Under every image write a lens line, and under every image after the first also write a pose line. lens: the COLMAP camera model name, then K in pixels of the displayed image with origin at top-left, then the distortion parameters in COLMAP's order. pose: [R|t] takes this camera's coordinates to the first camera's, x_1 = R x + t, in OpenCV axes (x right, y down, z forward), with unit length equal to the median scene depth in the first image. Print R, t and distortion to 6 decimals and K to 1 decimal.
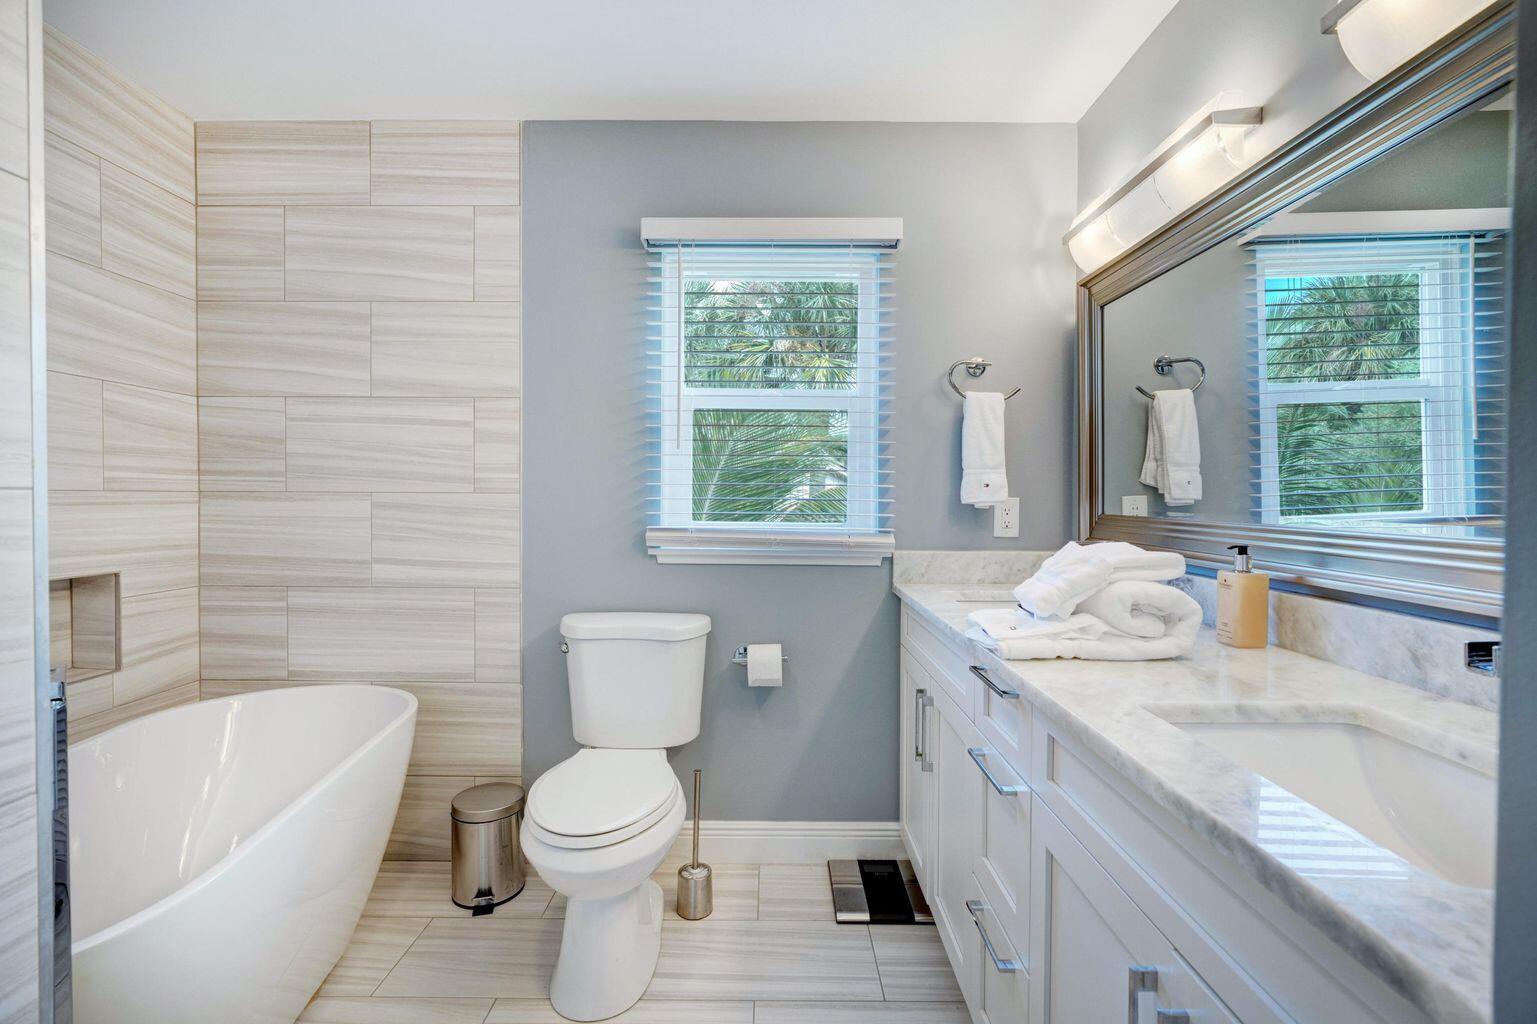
lens RADIAL K [[688.5, 0, 764.3], [0, 688.5, 510.3], [0, 0, 1]] dist [-0.011254, 0.000819]
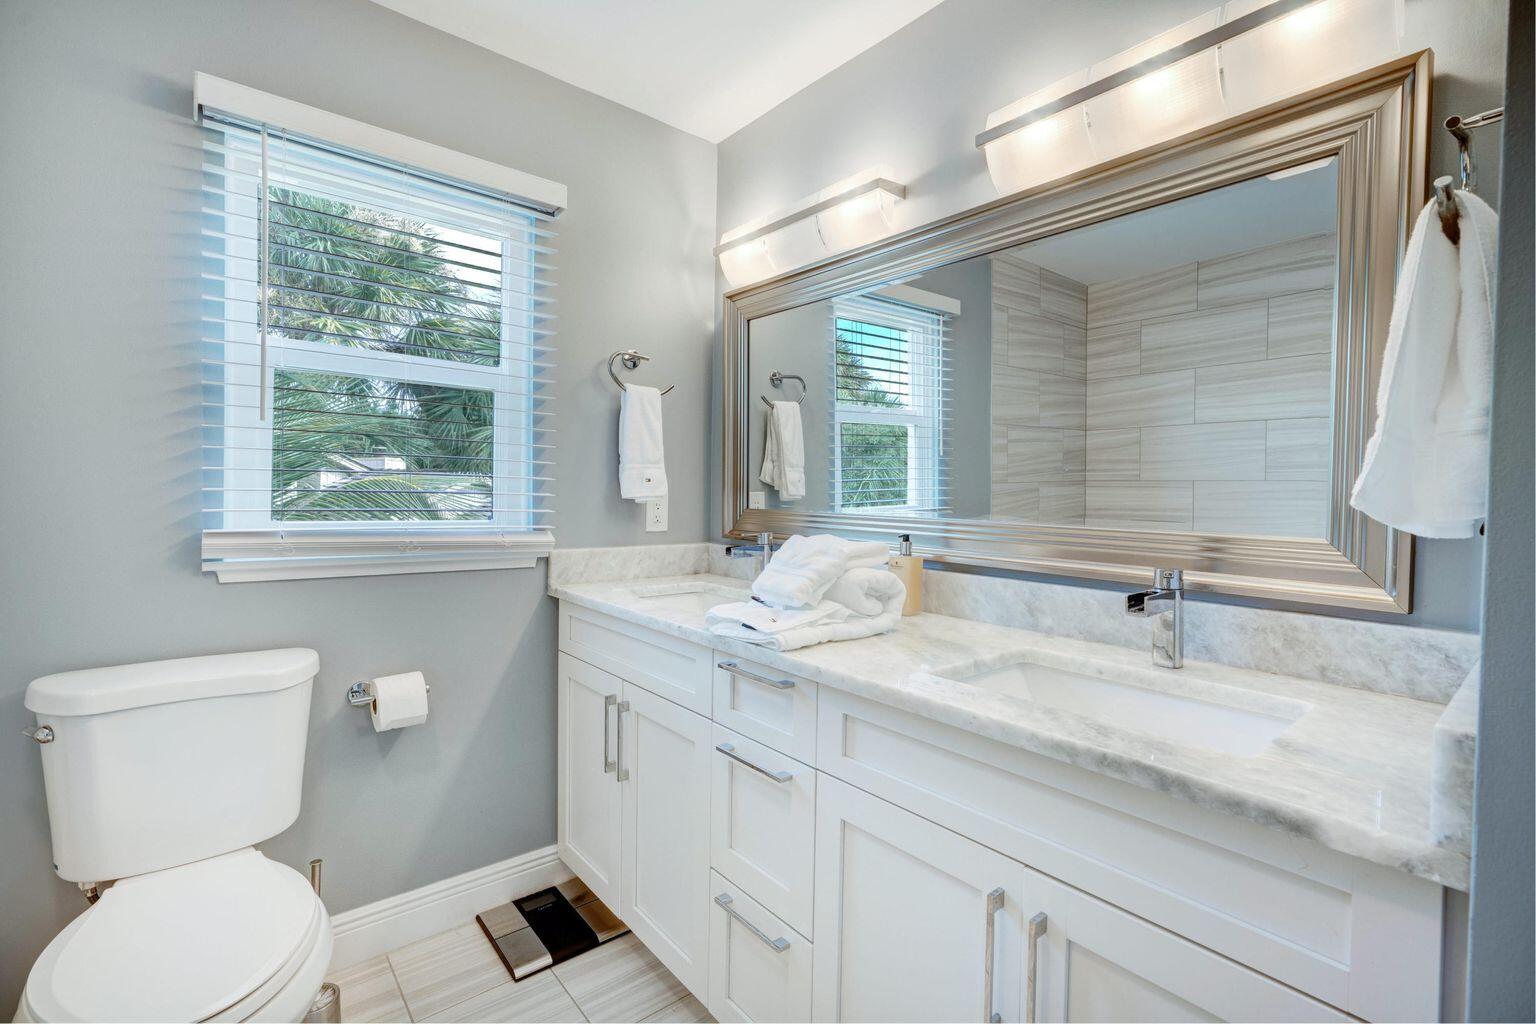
lens RADIAL K [[685.2, 0, 767.0], [0, 685.2, 511.3], [0, 0, 1]] dist [-0.011811, 0.000004]
pose [[0.759236, -0.008907, 0.650754, -0.189550], [0.000254, 0.999910, 0.013390, -0.004434], [-0.650815, -0.010000, 0.759171, 0.131662]]
